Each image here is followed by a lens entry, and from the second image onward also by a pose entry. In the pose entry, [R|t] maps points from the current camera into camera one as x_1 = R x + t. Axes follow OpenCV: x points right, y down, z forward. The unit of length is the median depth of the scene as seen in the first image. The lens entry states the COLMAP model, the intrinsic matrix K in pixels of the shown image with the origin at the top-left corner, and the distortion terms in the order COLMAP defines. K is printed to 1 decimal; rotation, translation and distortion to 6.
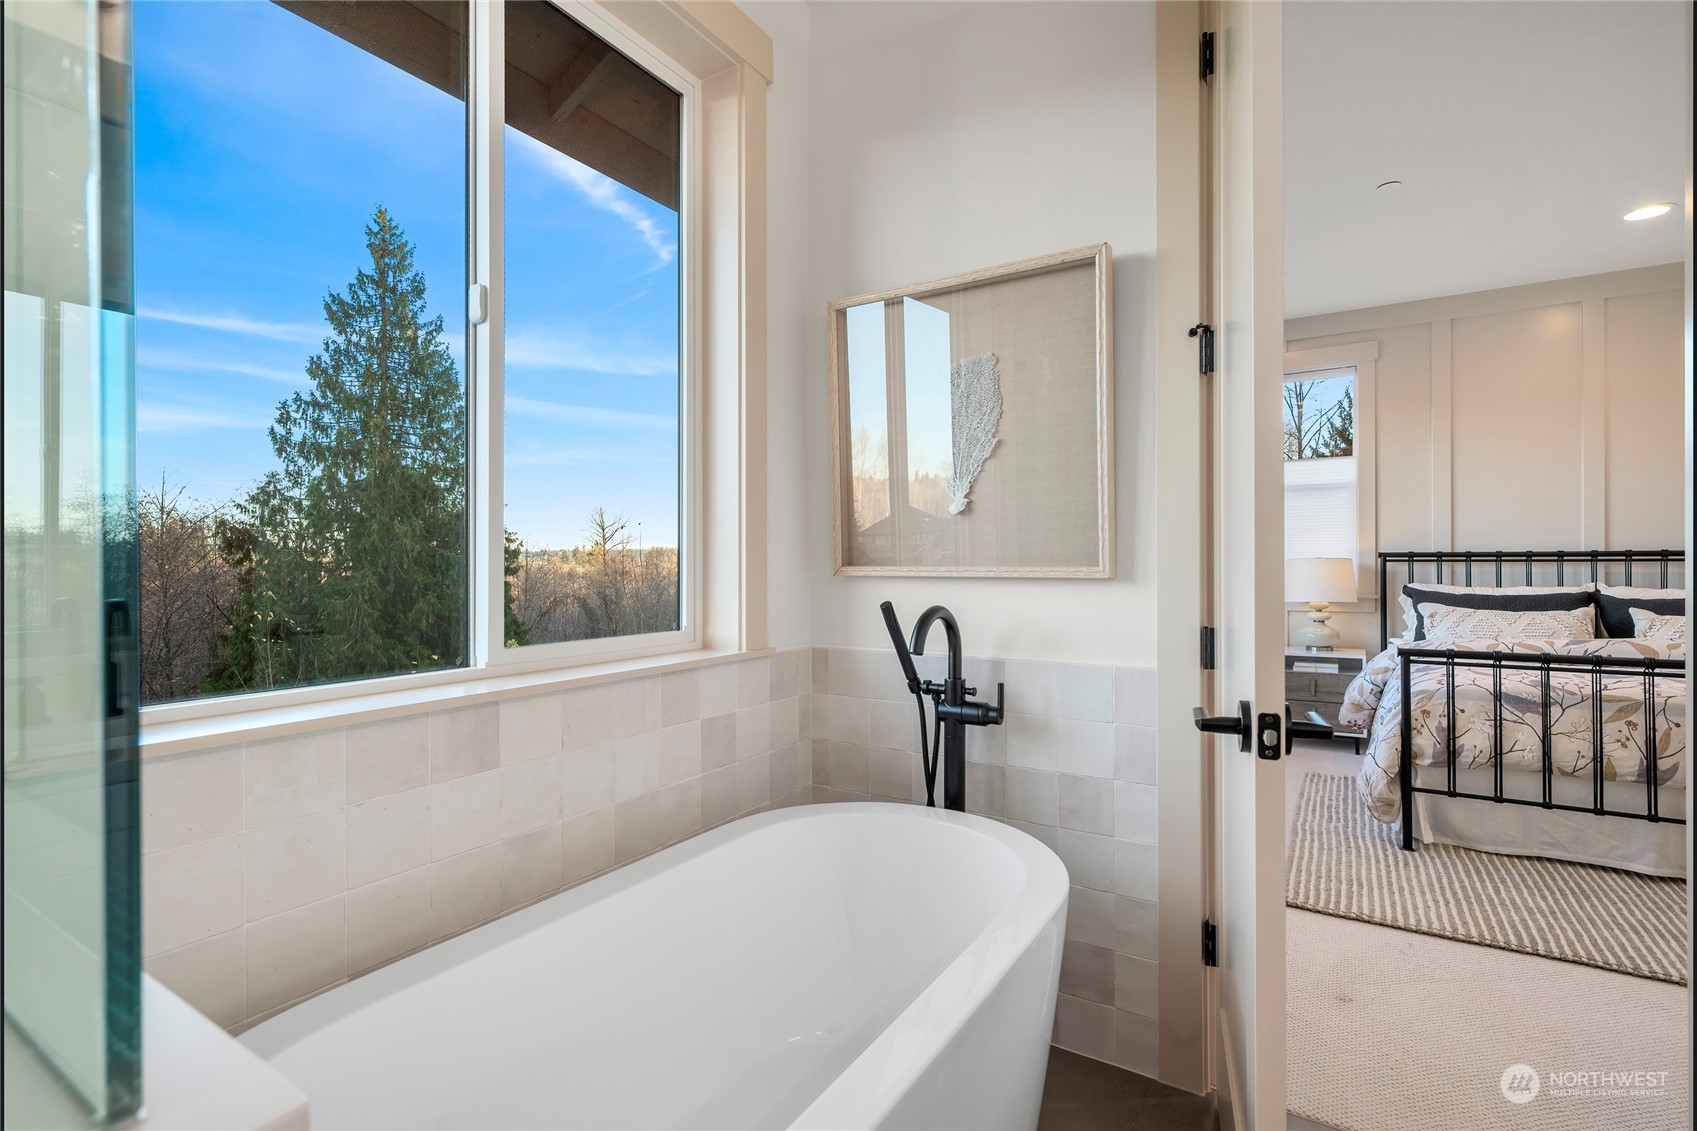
lens RADIAL K [[791.8, 0, 838.6], [0, 791.8, 566.7], [0, 0, 1]] dist [-0.002292, -0.001889]
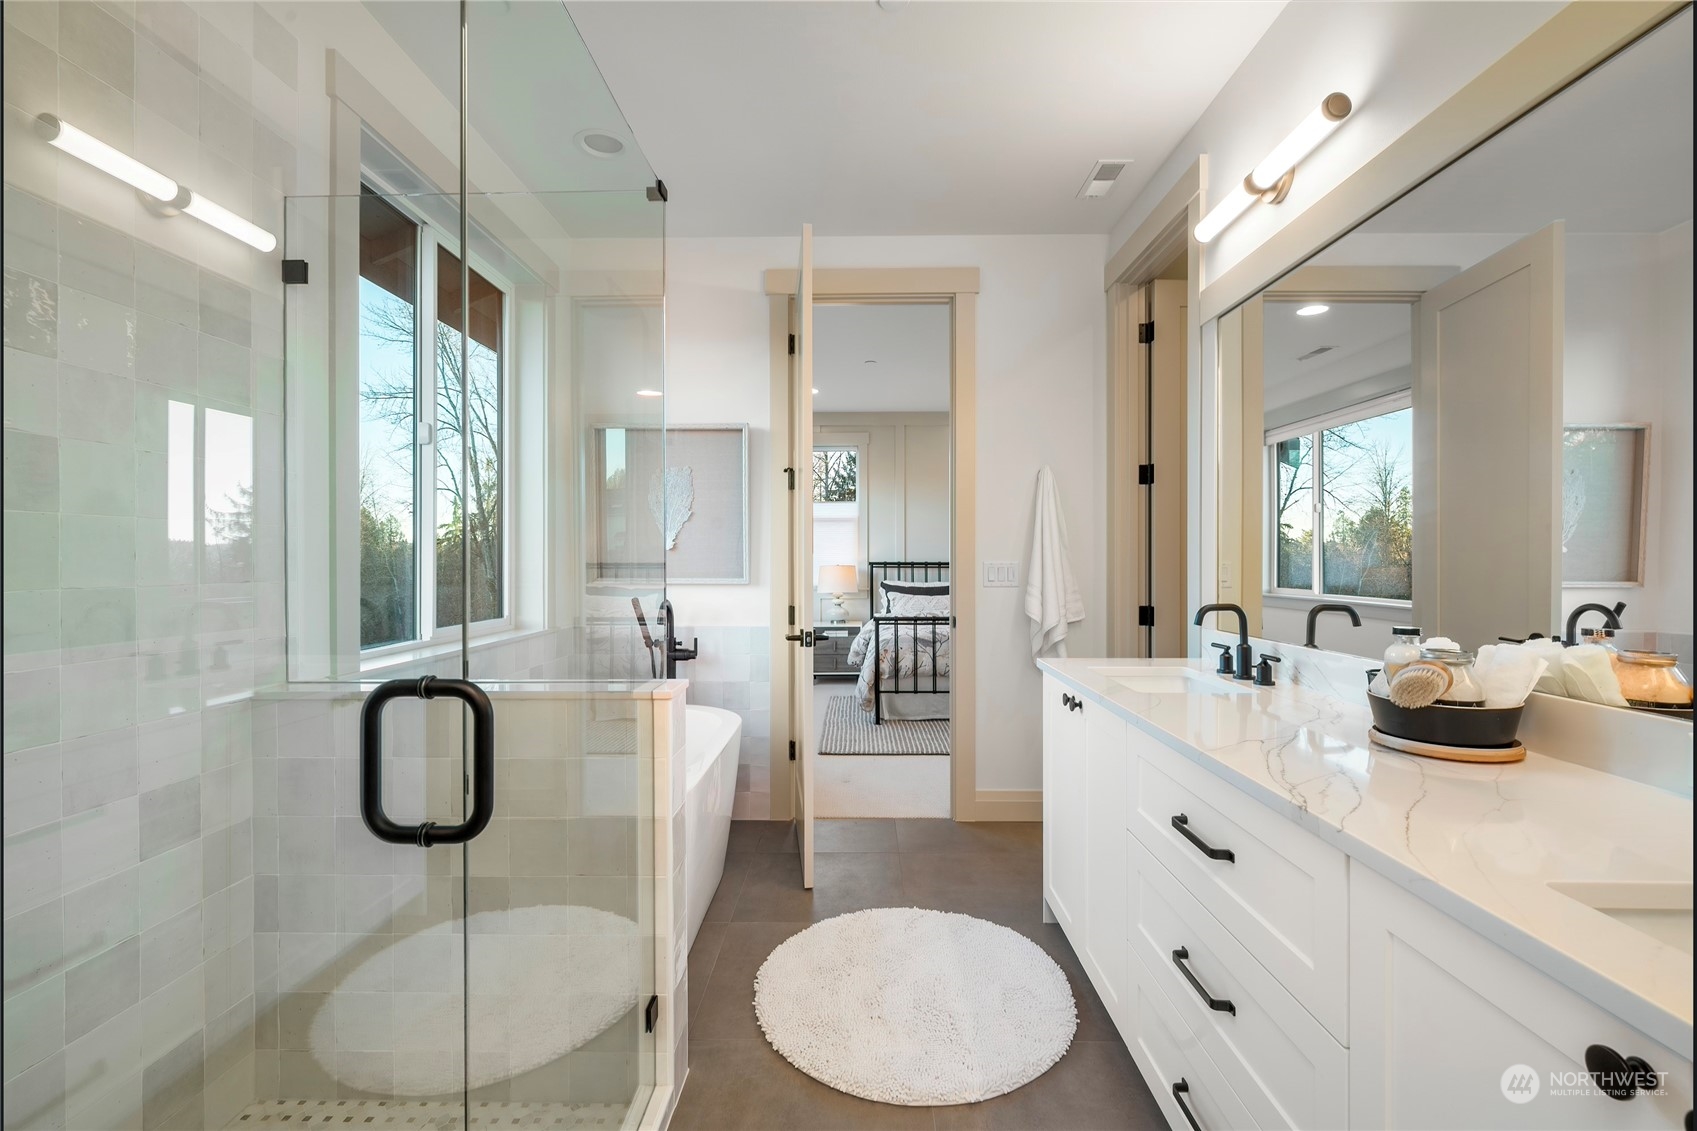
lens RADIAL K [[712.7, 0, 849.9], [0, 712.7, 567.5], [0, 0, 1]] dist [-0.000266, -0.000429]
pose [[0.847381, -0.001239, 0.530983, -0.235014], [-0.000403, 0.999995, 0.002977, -0.018793], [-0.530985, -0.002737, 0.847377, -0.400827]]
